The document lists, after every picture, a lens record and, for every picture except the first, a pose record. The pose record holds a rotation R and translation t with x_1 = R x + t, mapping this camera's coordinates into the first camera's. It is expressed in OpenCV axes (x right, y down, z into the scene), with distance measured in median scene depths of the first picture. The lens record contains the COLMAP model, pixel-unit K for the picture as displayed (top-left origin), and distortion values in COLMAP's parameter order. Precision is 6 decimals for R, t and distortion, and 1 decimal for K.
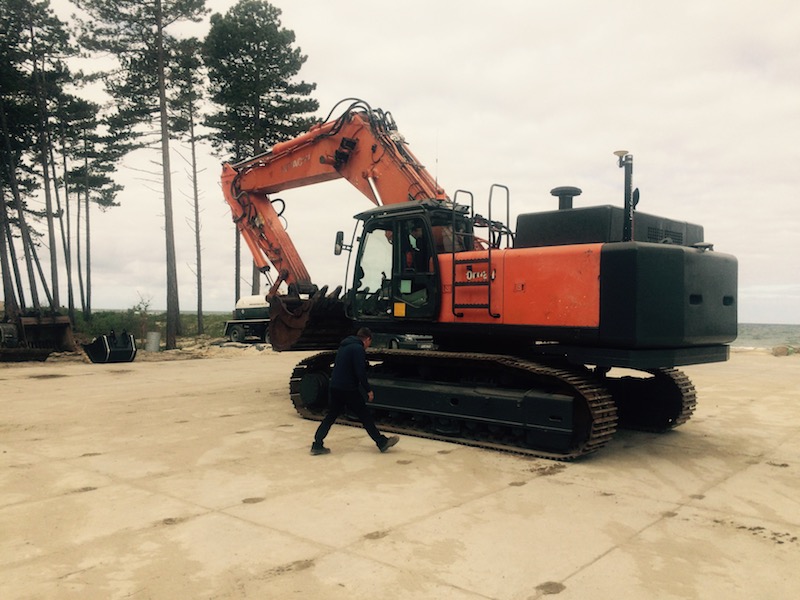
lens RADIAL K [[688.0, 0, 400.0], [0, 688.0, 304.7], [0, 0, 1]] dist [0.007895, -0.025105]
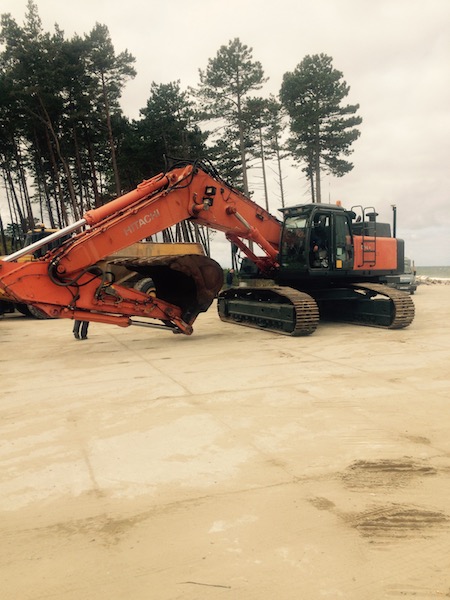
lens RADIAL K [[516.0, 0, 224.6], [0, 516.0, 298.2], [0, 0, 1]] dist [0.007895, -0.025105]
pose [[0.870558, -0.020538, -0.491638, 0.159075], [0.053848, 0.997104, 0.053695, 0.003122], [0.489111, -0.073218, 0.869143, -0.086153]]
